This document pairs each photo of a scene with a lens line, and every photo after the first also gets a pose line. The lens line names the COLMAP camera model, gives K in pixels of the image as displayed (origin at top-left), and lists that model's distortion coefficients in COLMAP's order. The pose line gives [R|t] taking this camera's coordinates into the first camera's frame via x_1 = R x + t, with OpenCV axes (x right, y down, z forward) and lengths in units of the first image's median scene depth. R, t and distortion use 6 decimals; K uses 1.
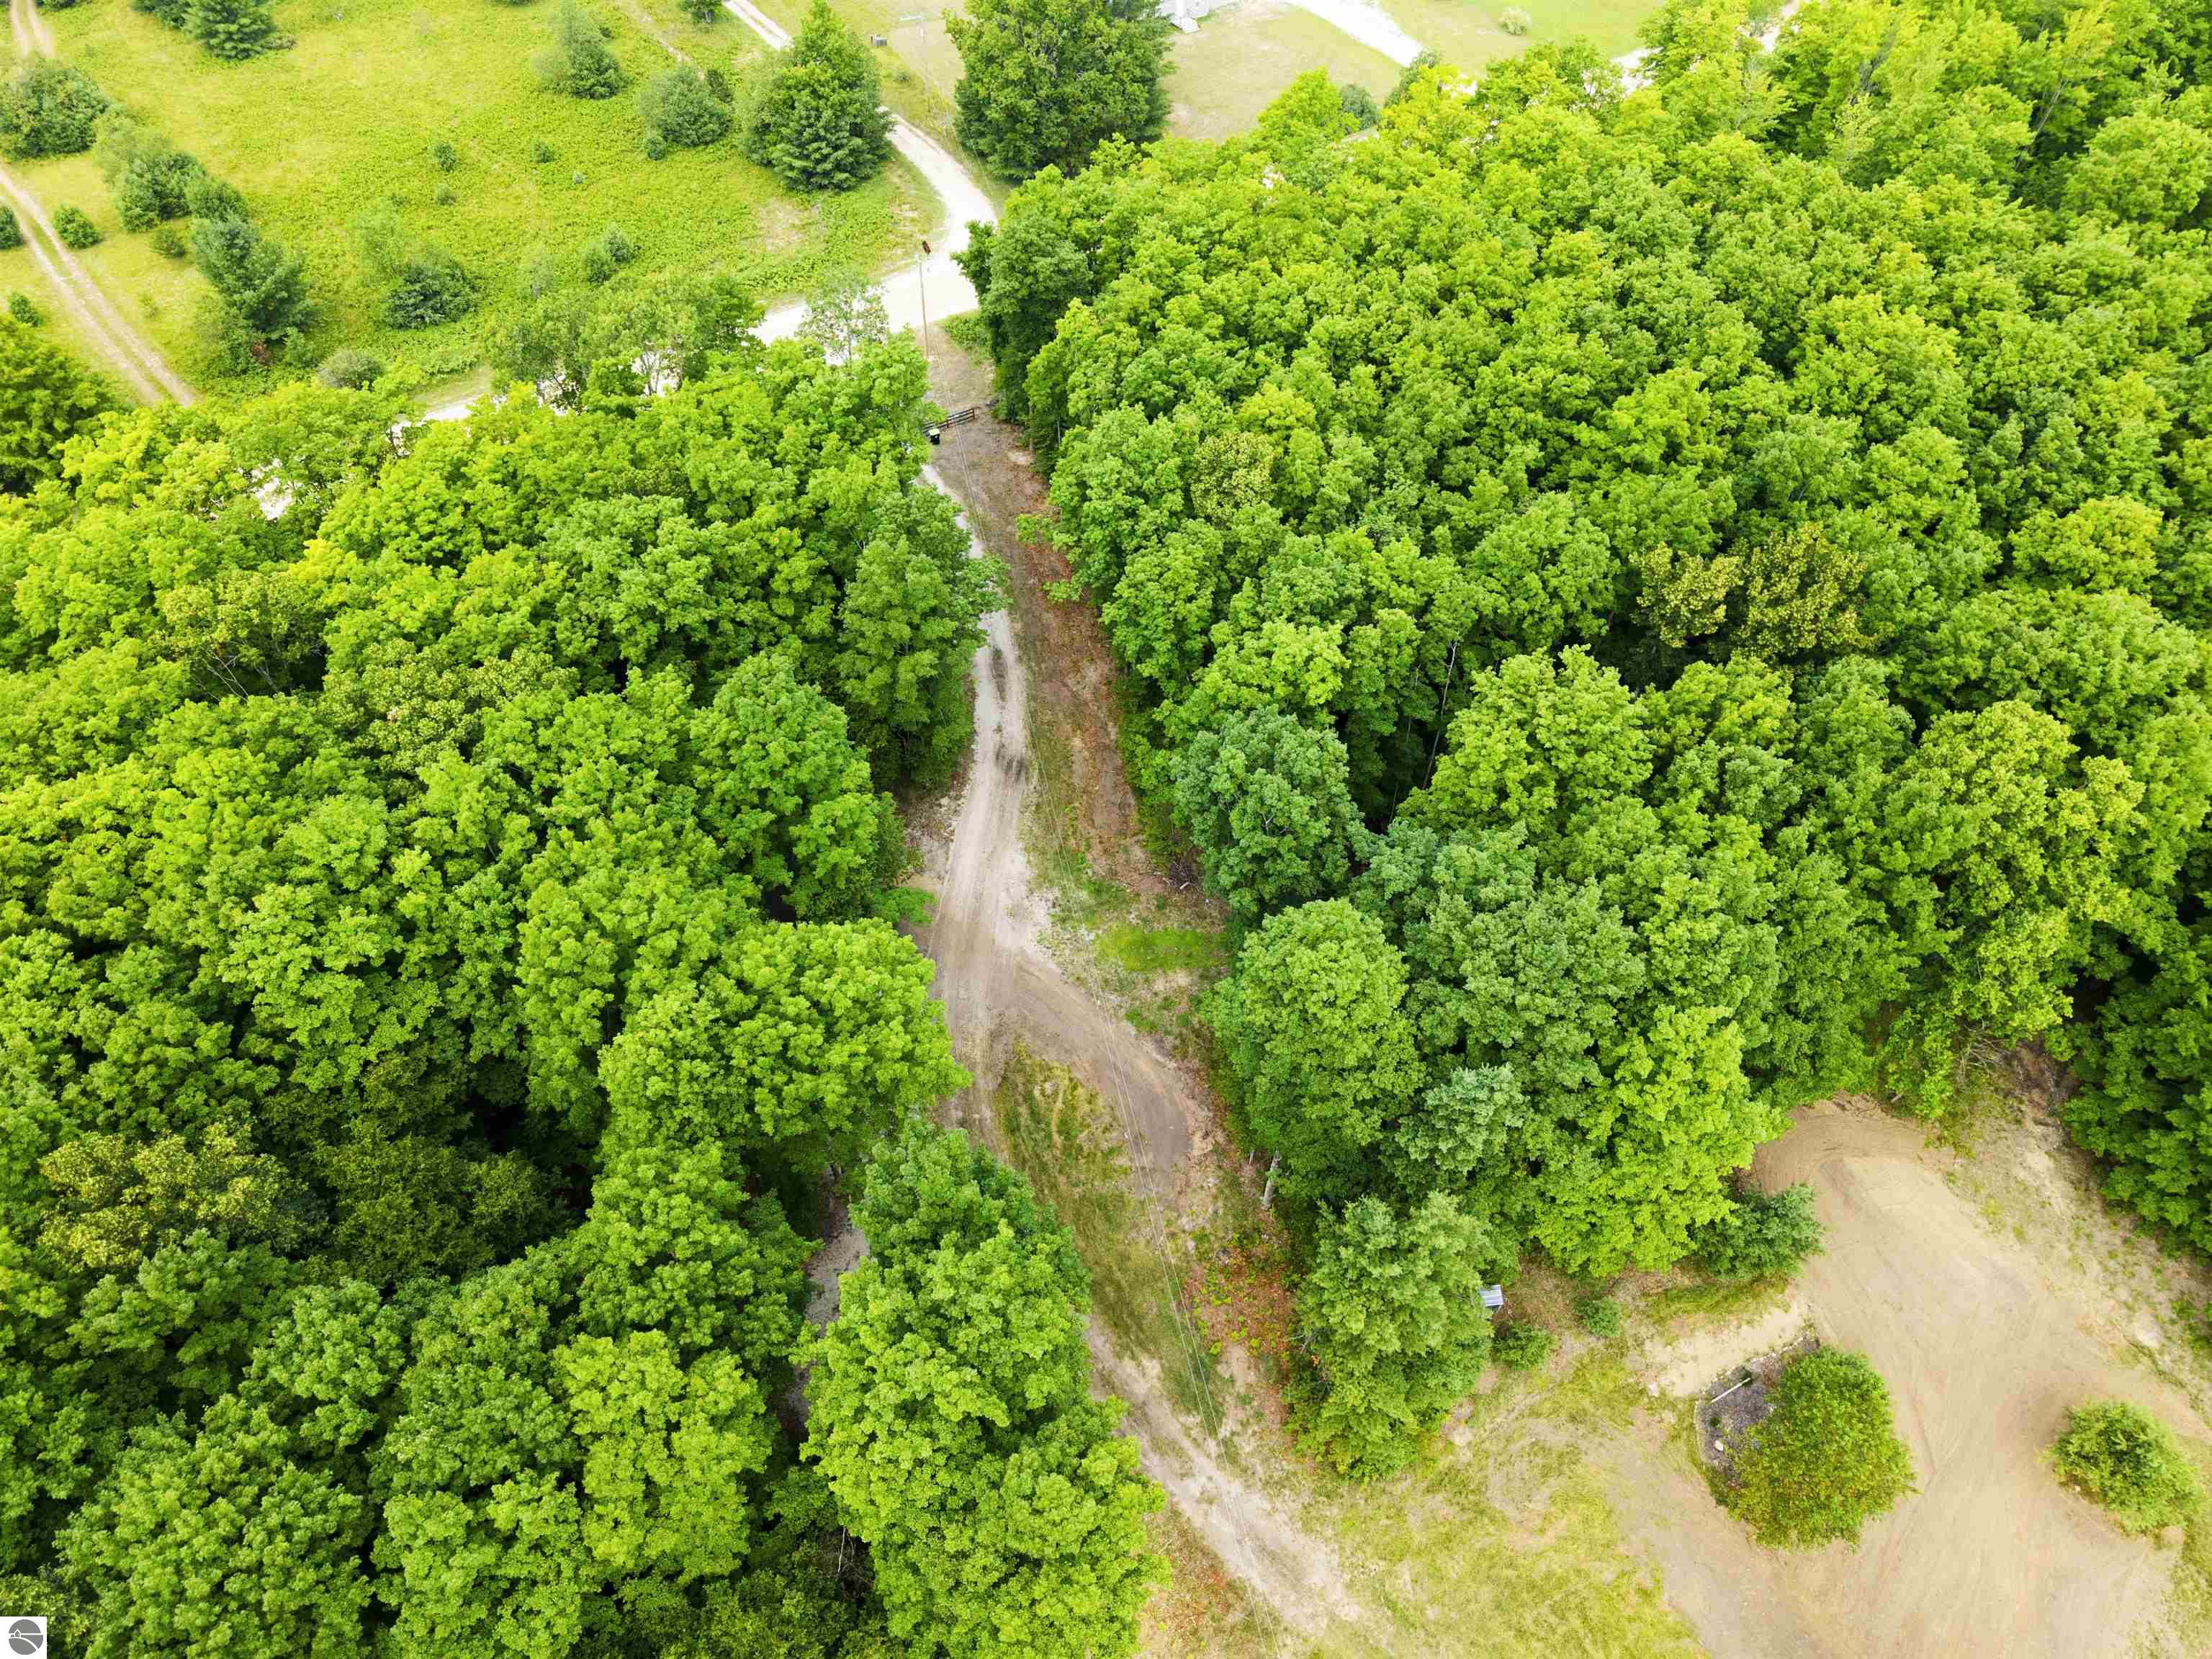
lens RADIAL K [[1491.2, 0, 1099.0], [0, 1491.2, 831.3], [0, 0, 1]] dist [0.019232, -0.013338]
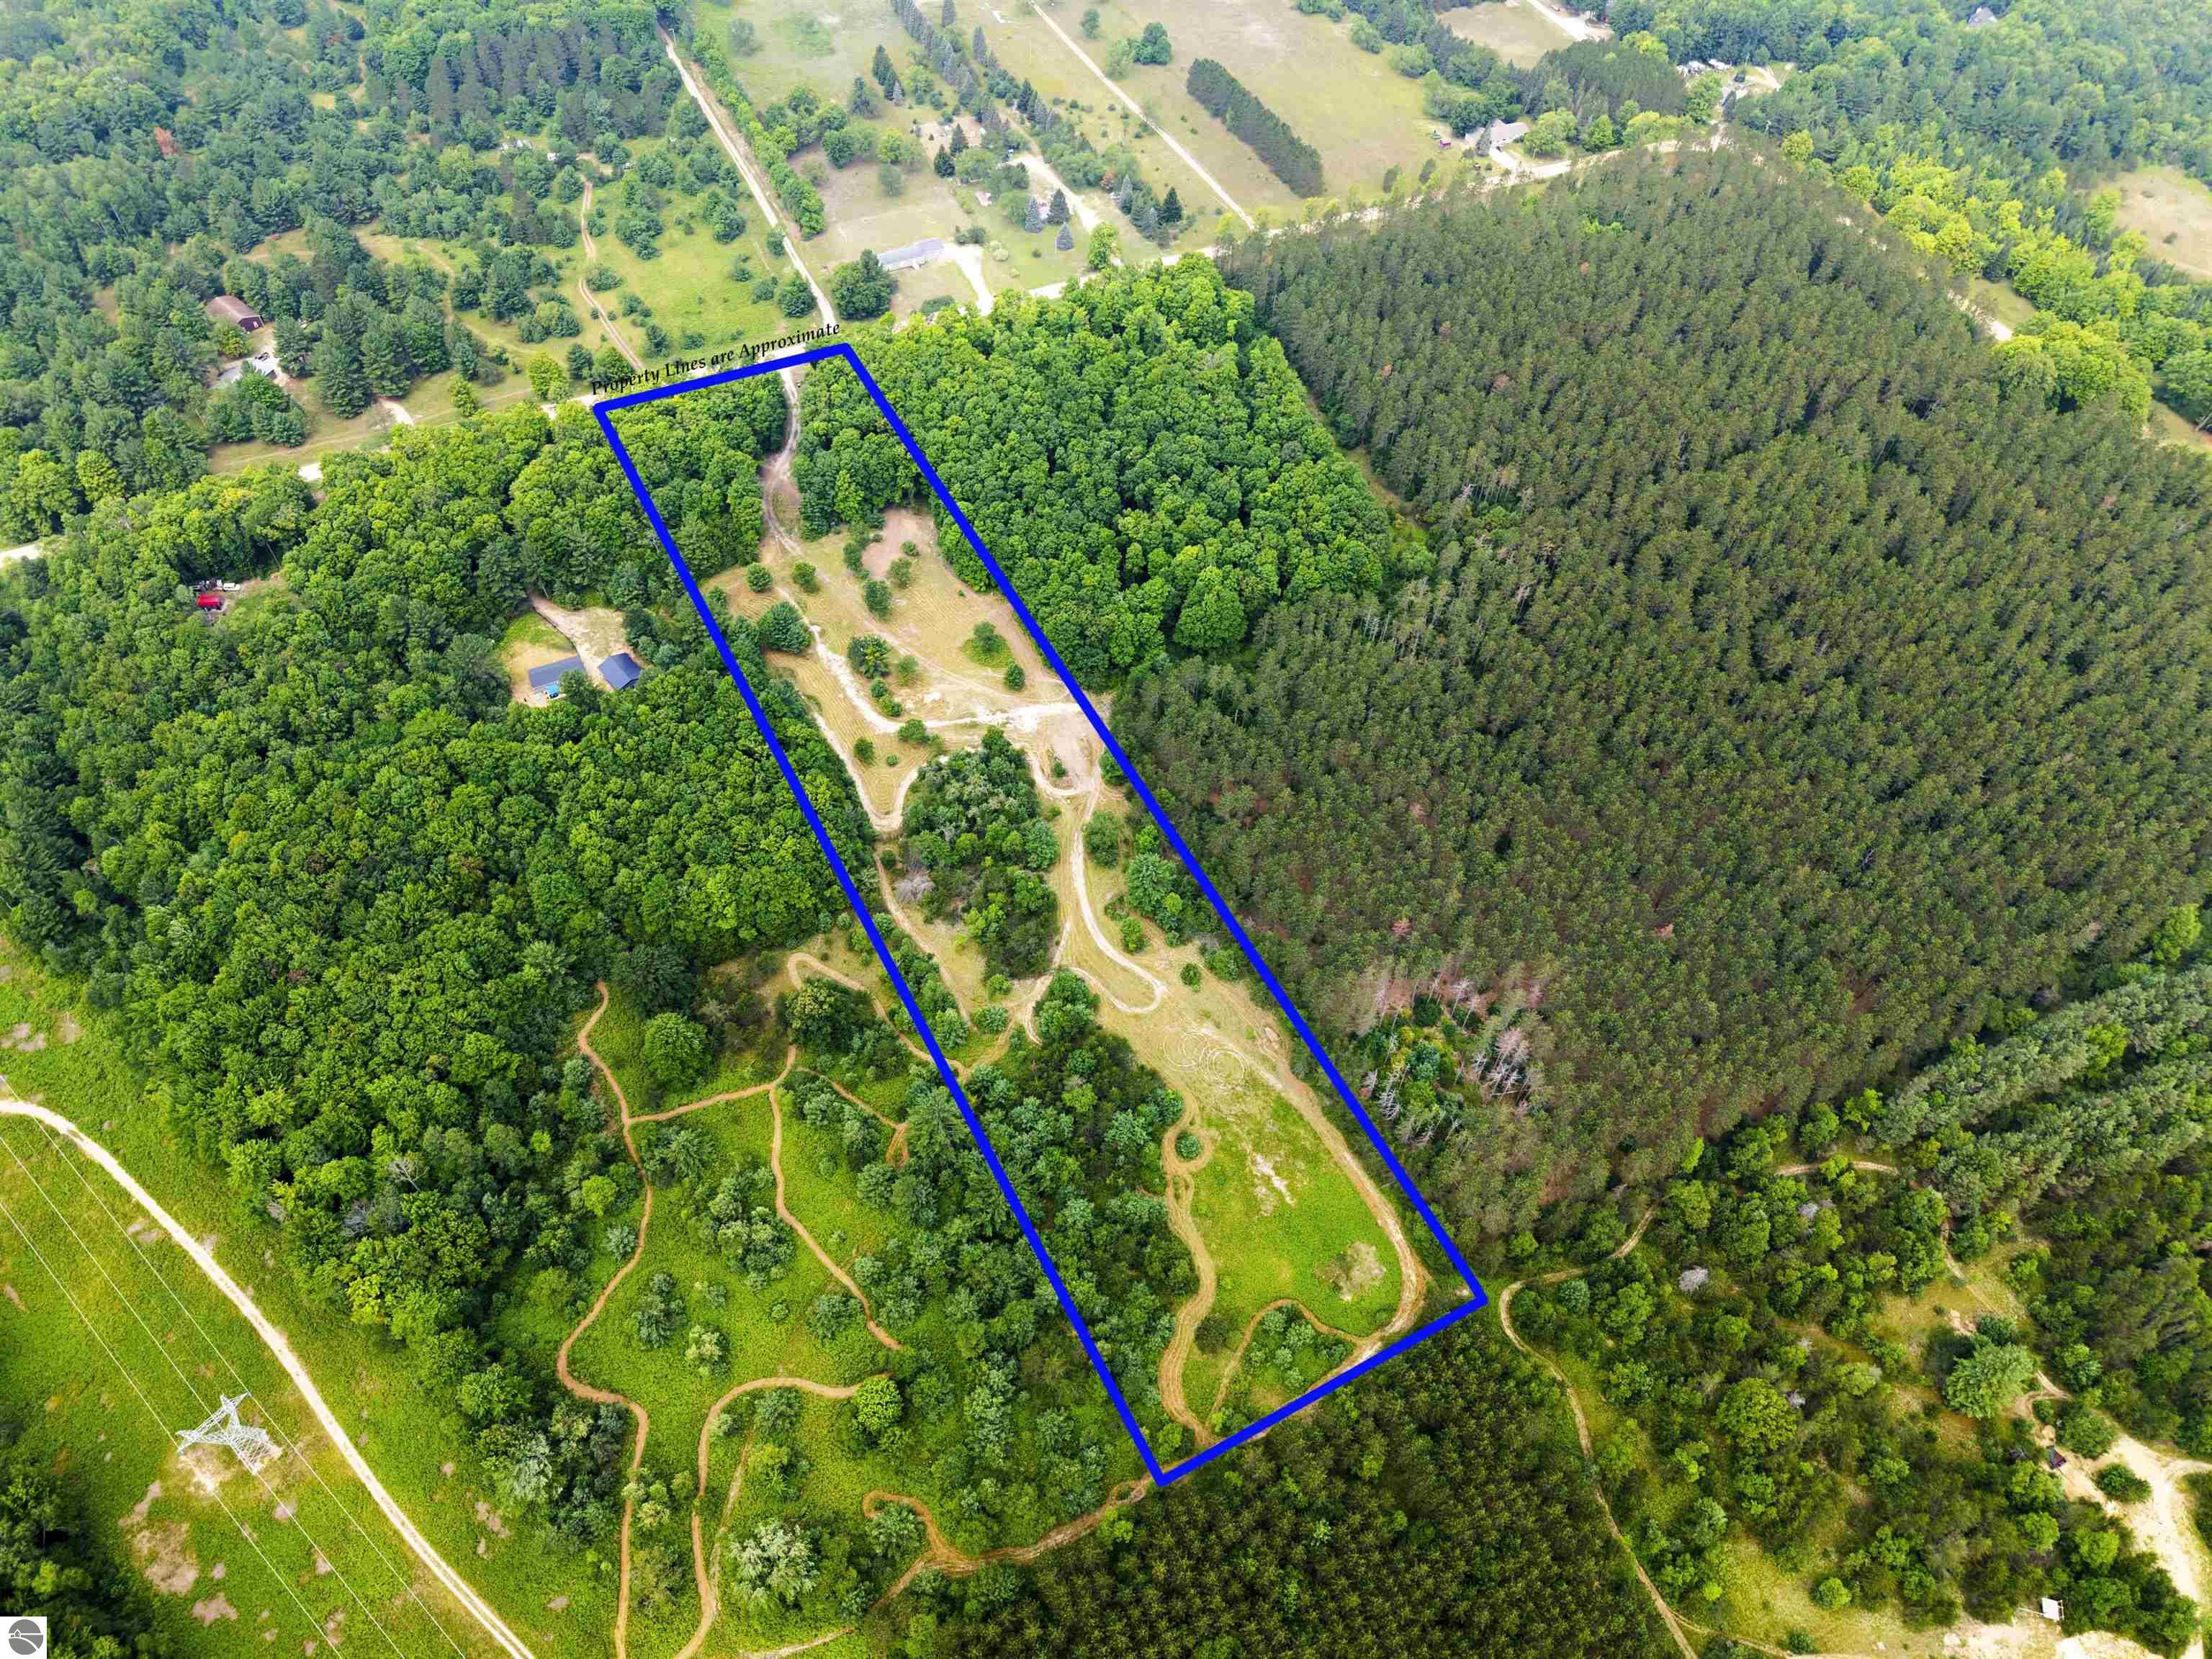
lens RADIAL K [[1491.2, 0, 1105.7], [0, 1491.2, 820.5], [0, 0, 1]] dist [0.019232, -0.013338]
pose [[0.988735, 0.113460, -0.097624, 1.366529], [-0.109852, 0.993078, 0.041580, 0.735169], [0.101666, -0.030387, 0.994354, -3.361171]]
